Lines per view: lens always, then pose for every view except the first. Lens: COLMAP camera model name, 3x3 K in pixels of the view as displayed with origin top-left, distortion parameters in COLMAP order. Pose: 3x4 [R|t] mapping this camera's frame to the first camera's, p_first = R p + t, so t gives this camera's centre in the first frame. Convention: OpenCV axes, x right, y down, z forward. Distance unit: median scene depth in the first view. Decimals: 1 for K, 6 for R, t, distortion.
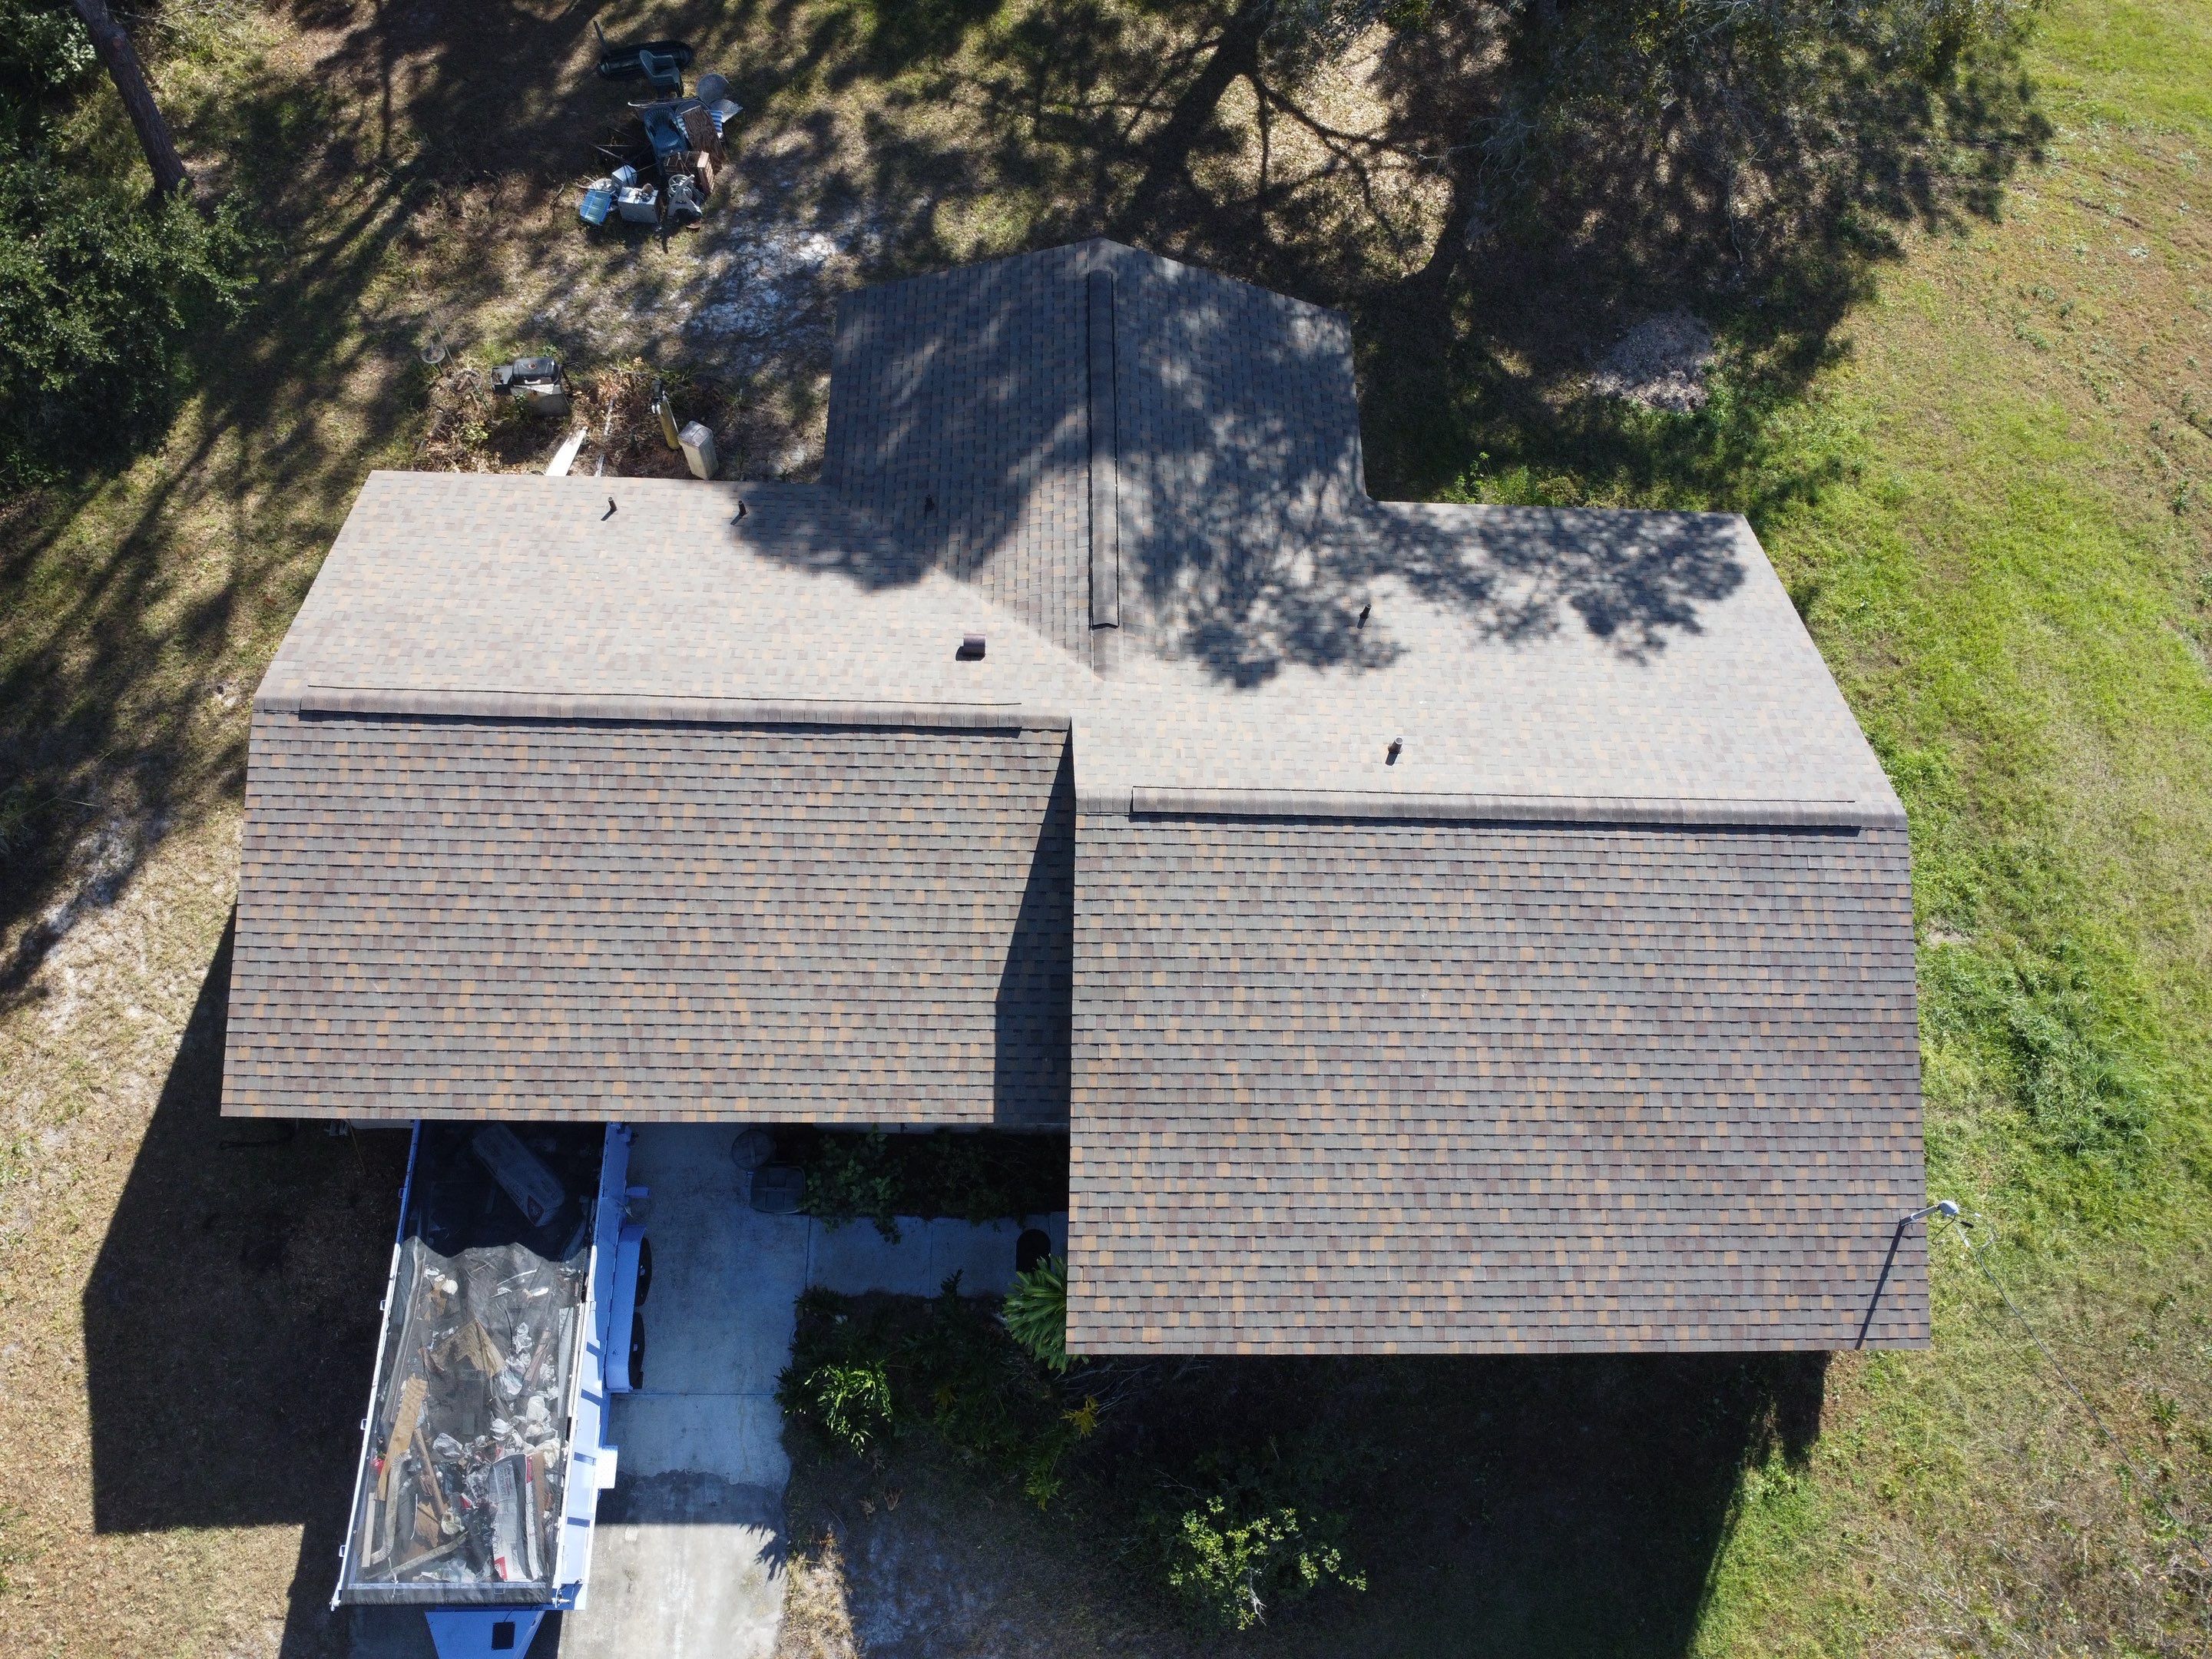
lens RADIAL K [[1596.2, 0, 1095.7], [0, 1596.2, 825.2], [0, 0, 1]] dist [-0.027507, -0.007813]
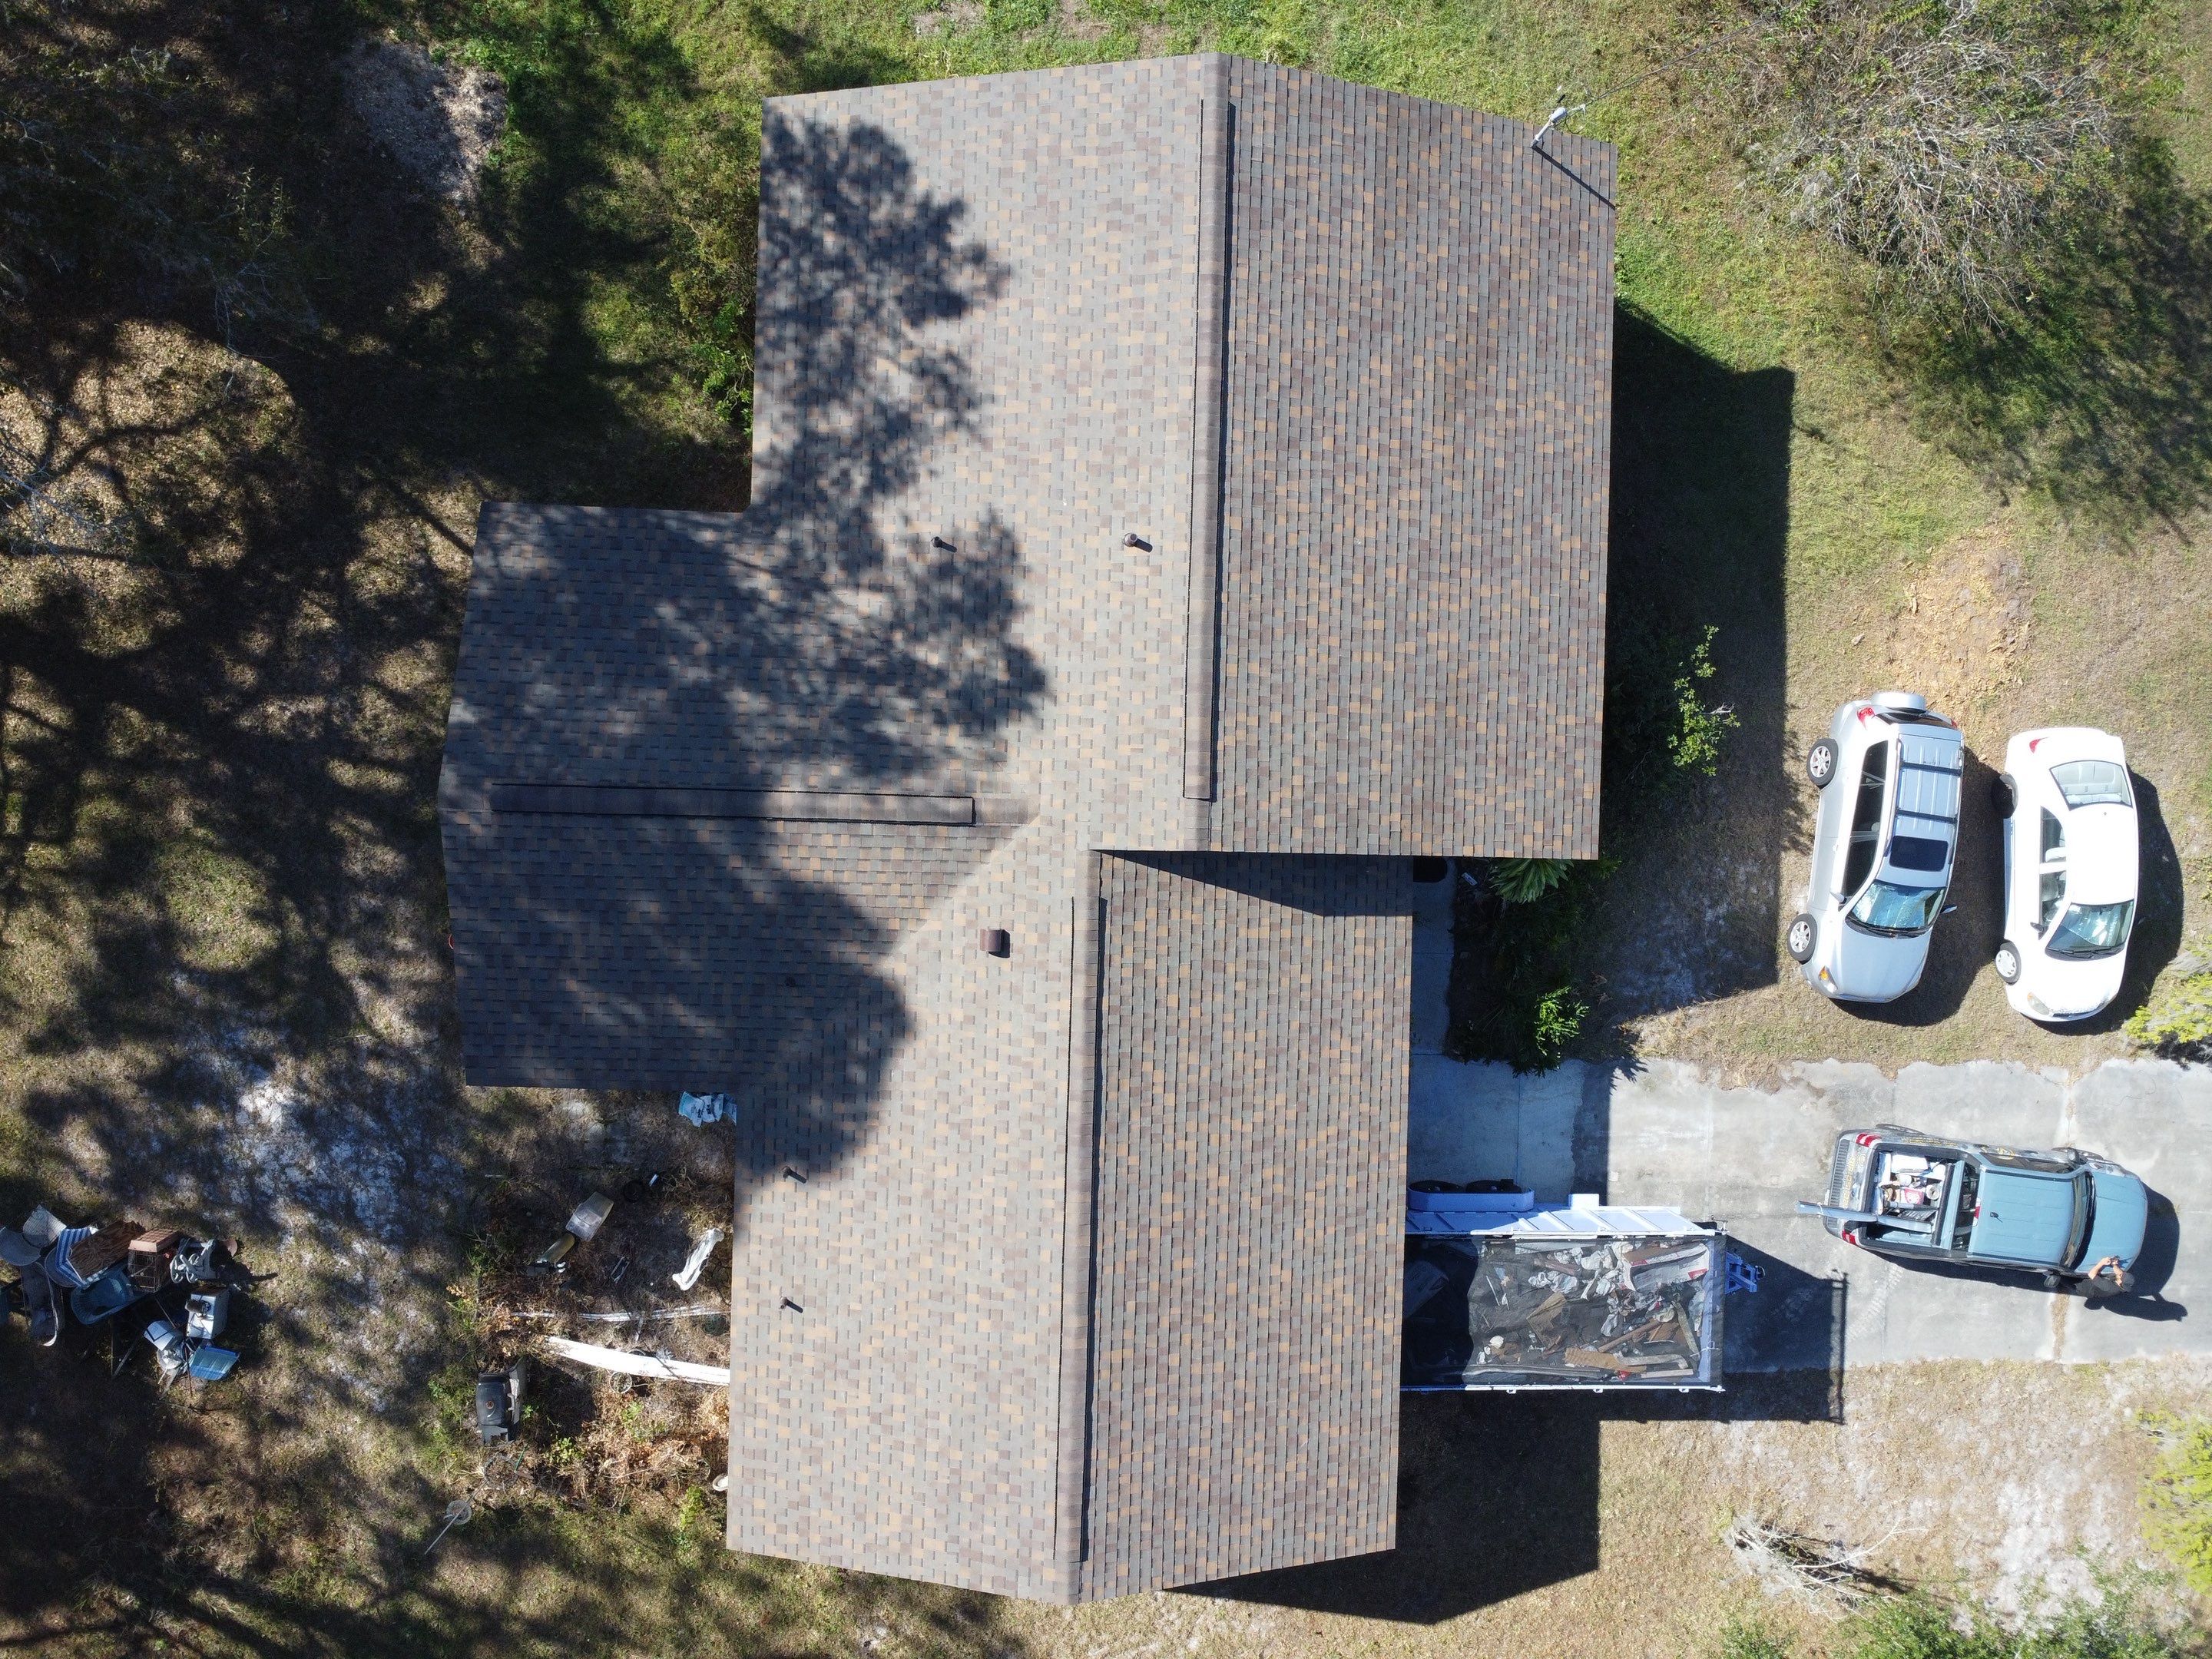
lens RADIAL K [[1596.2, 0, 1092.9], [0, 1596.2, 824.0], [0, 0, 1]] dist [-0.027507, -0.007813]
pose [[0.040268, -0.996507, -0.073154, 0.078701], [0.871352, -0.000809, 0.490658, -0.584492], [-0.489003, -0.083501, 0.868276, 0.092937]]
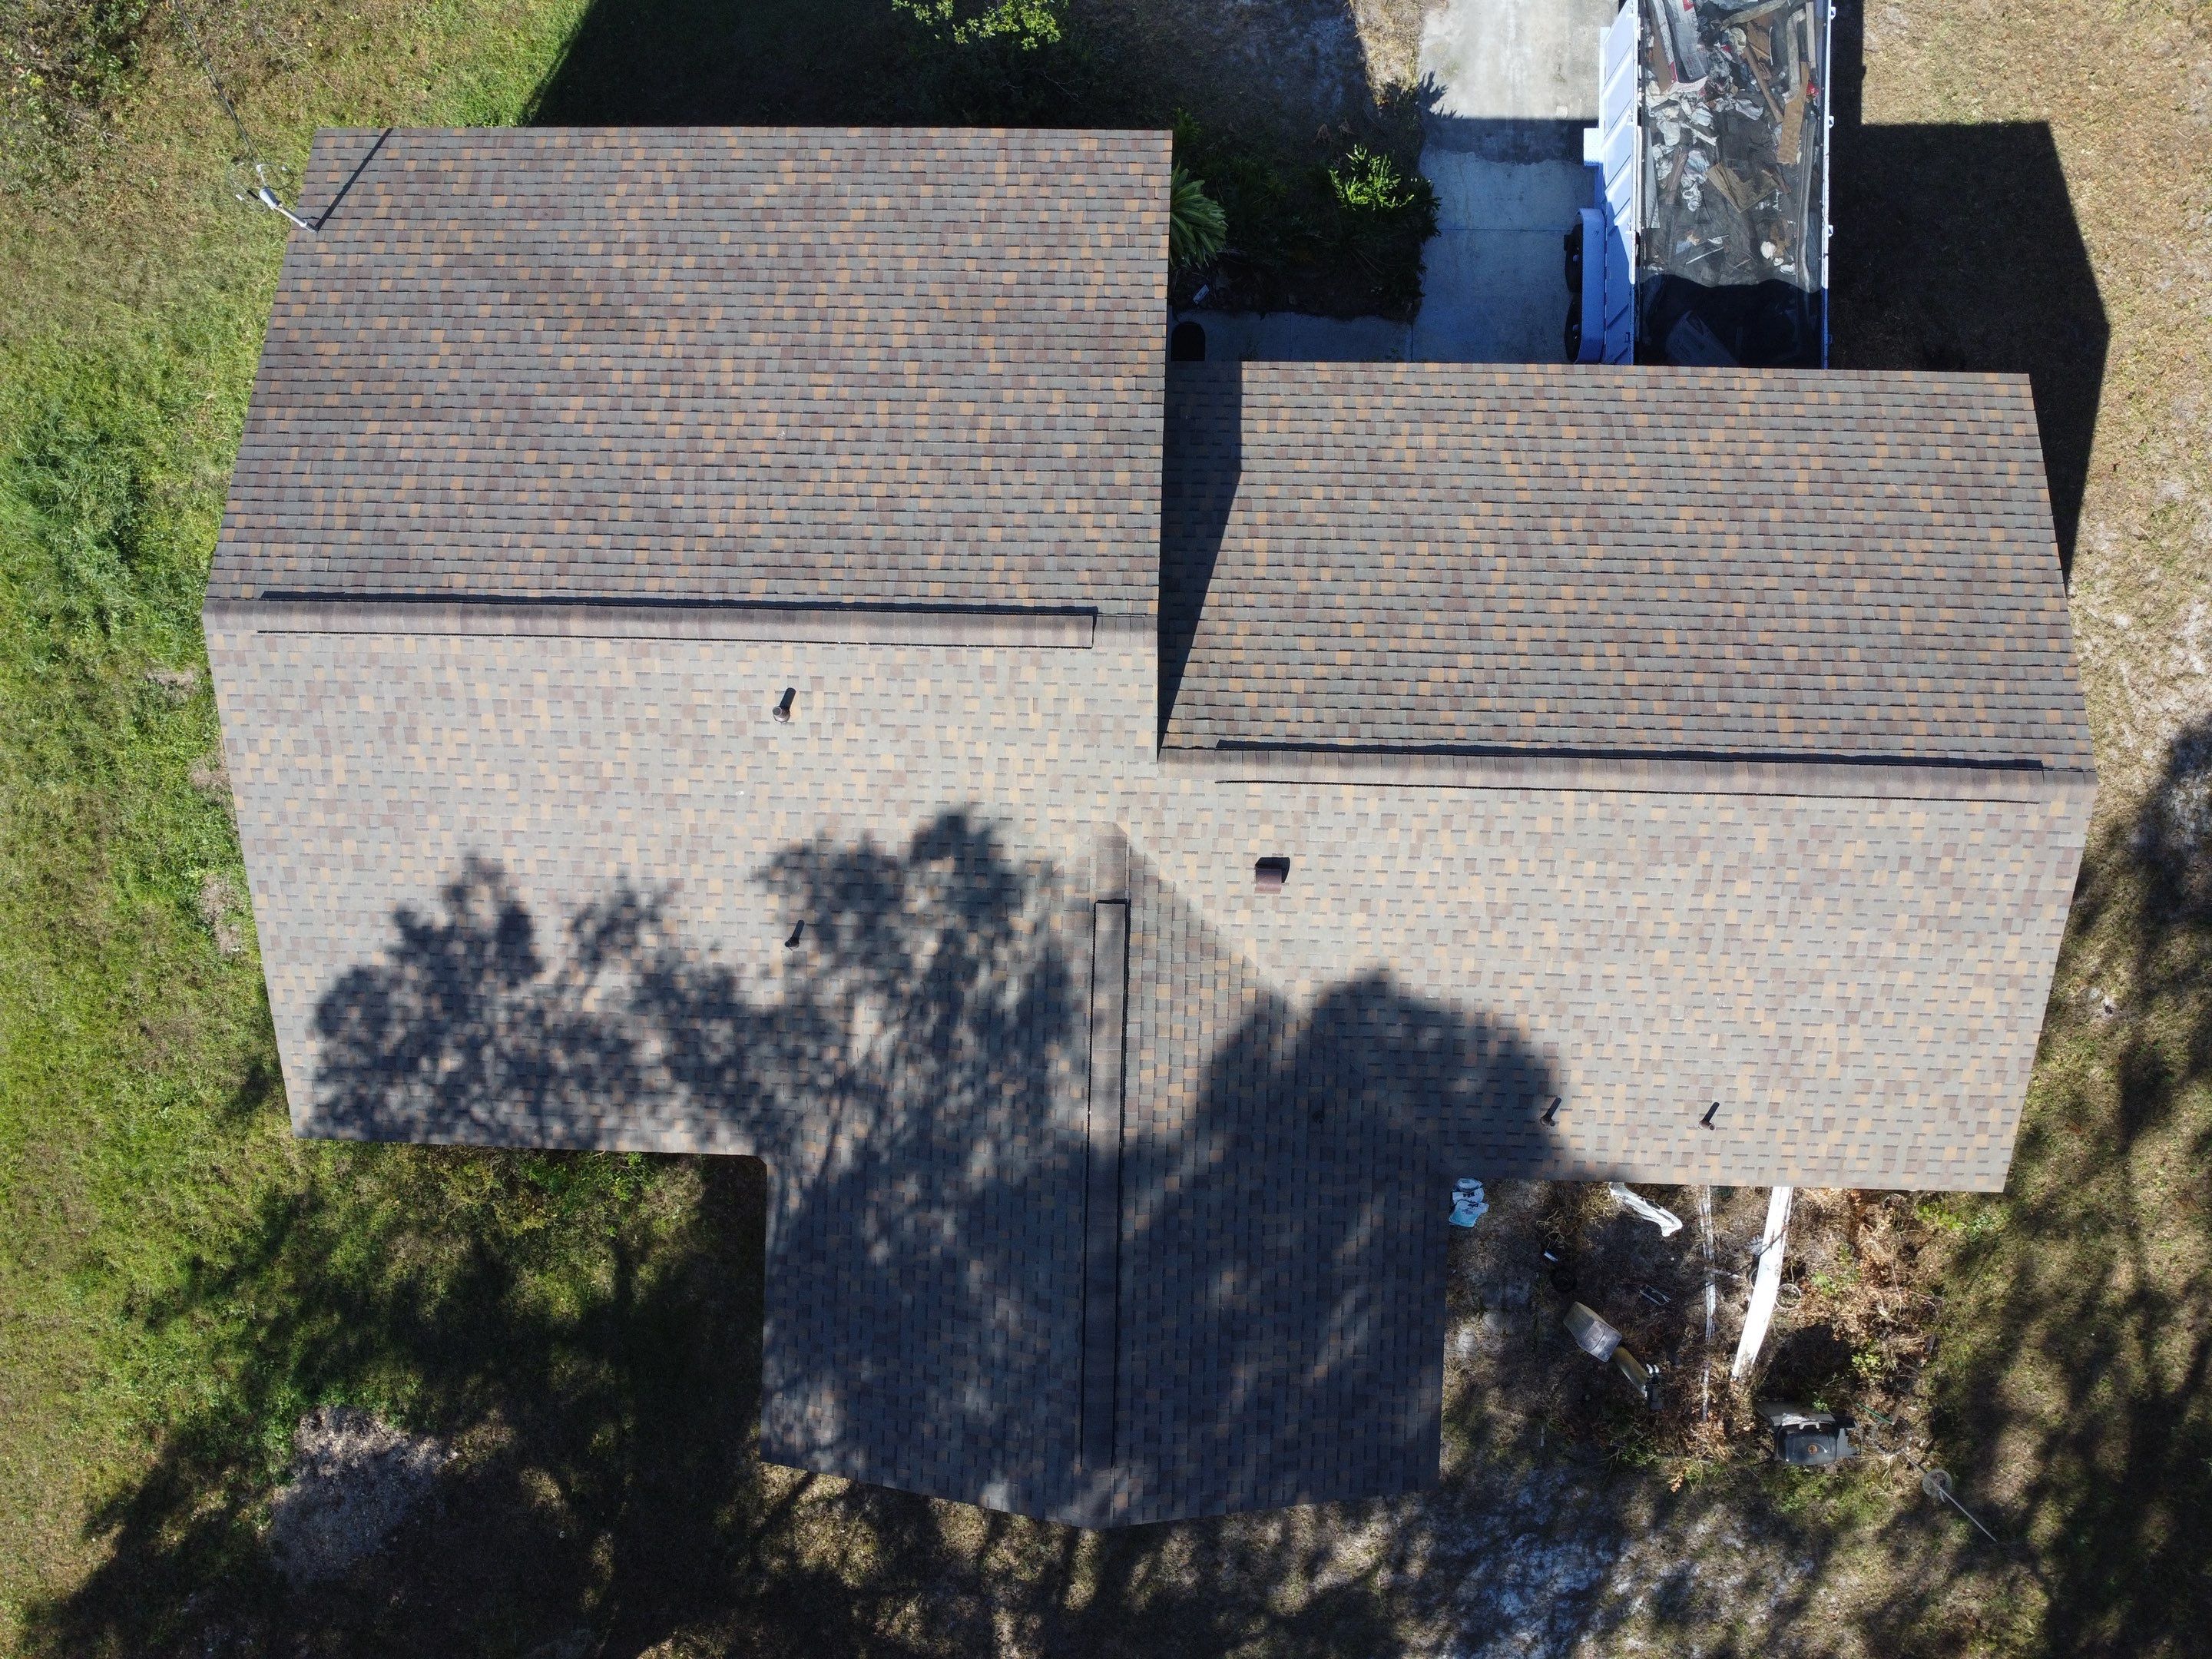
lens RADIAL K [[1596.2, 0, 1099.2], [0, 1596.2, 818.5], [0, 0, 1]] dist [-0.027507, -0.007813]
pose [[-0.999037, -0.033184, -0.028713, 0.039641], [0.017876, -0.905339, 0.424313, -0.464245], [-0.040076, 0.423391, 0.905060, 0.240019]]
